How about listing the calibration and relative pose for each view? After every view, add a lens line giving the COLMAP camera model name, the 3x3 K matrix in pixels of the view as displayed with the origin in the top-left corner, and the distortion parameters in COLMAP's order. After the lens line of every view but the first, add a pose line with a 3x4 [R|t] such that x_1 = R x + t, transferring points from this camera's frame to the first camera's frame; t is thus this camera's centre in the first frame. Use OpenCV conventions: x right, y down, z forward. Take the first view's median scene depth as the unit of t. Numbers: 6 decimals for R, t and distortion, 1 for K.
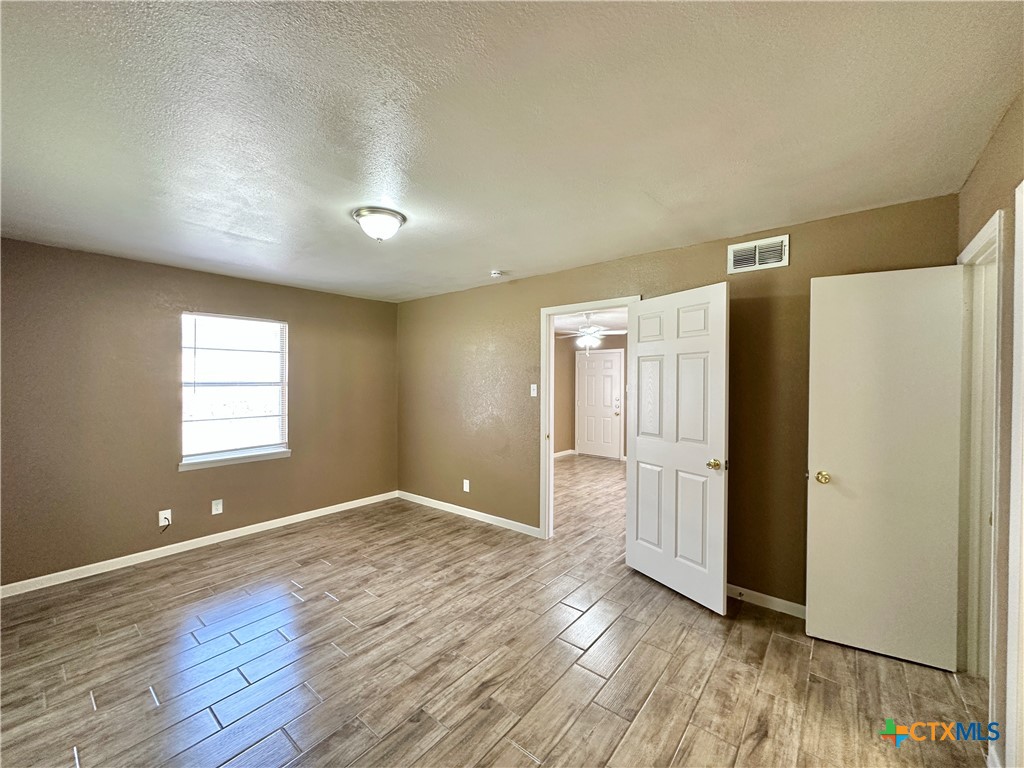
lens RADIAL K [[403.8, 0, 517.1], [0, 403.8, 386.1], [0, 0, 1]] dist [-0.007707, 0.002414]
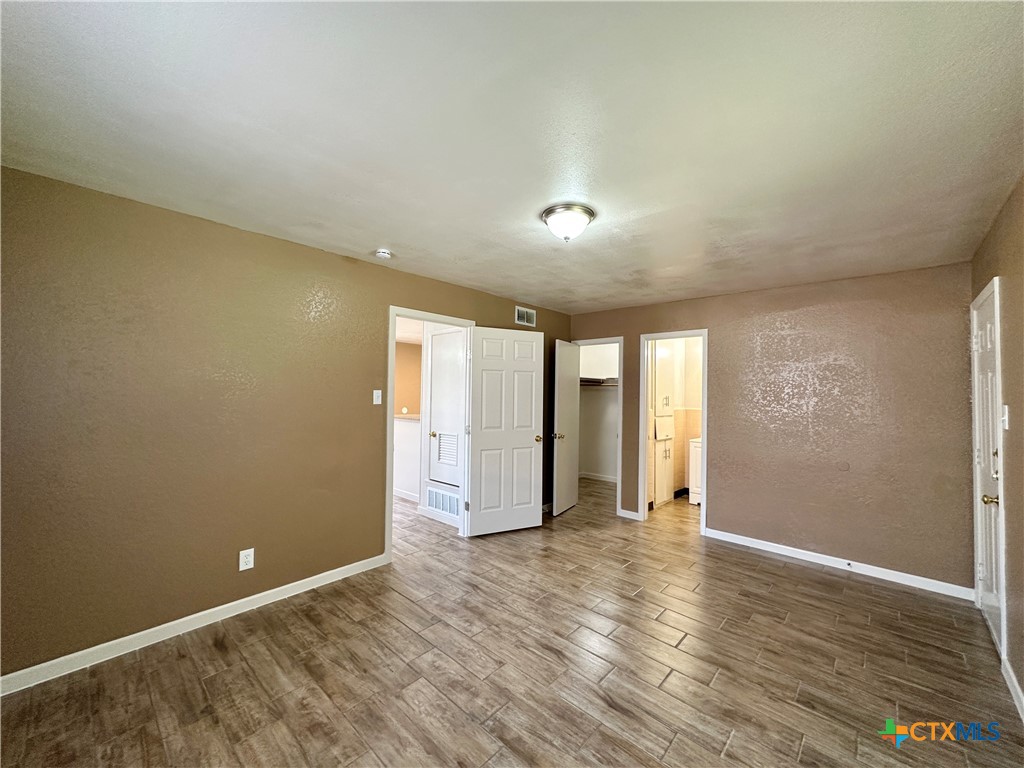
lens RADIAL K [[403.8, 0, 512.2], [0, 403.8, 381.5], [0, 0, 1]] dist [-0.007707, 0.002414]
pose [[0.066725, 0.022822, 0.997510, -1.102690], [-0.006039, 0.999729, -0.022469, -0.005268], [-0.997753, -0.004525, 0.066845, 0.907089]]
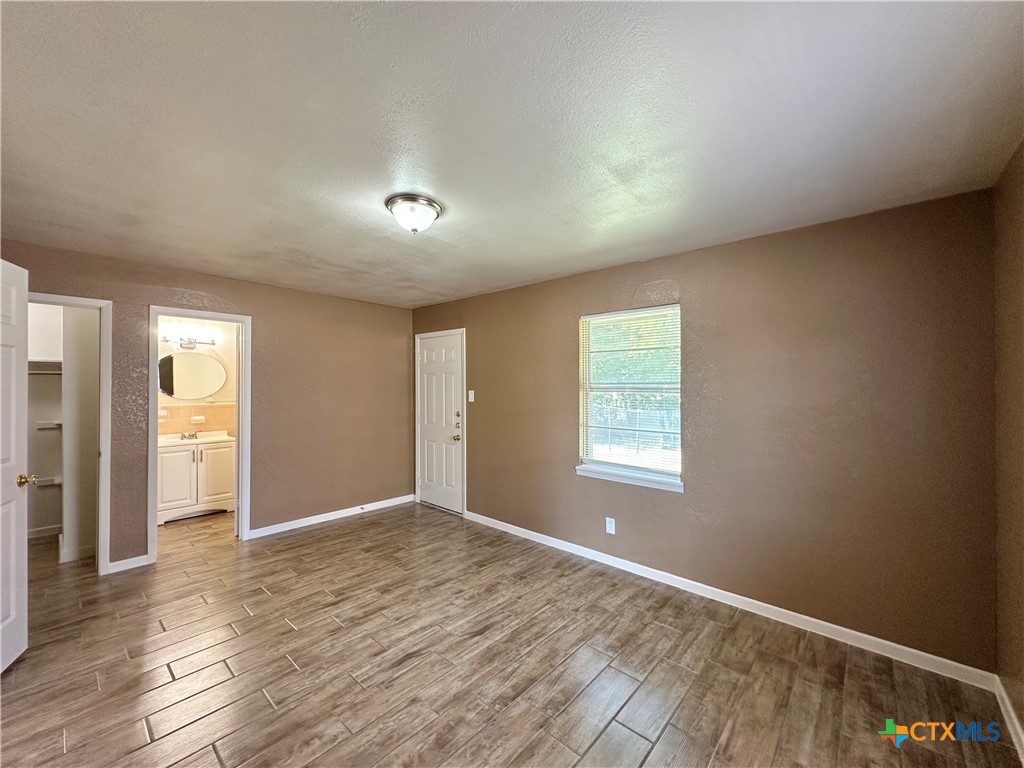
lens RADIAL K [[403.8, 0, 512.3], [0, 403.8, 382.8], [0, 0, 1]] dist [-0.007707, 0.002414]
pose [[-0.998646, -0.006303, 0.051630, -0.525616], [-0.006443, 0.999976, -0.002545, -0.012490], [-0.051612, -0.002874, -0.998663, 1.631102]]
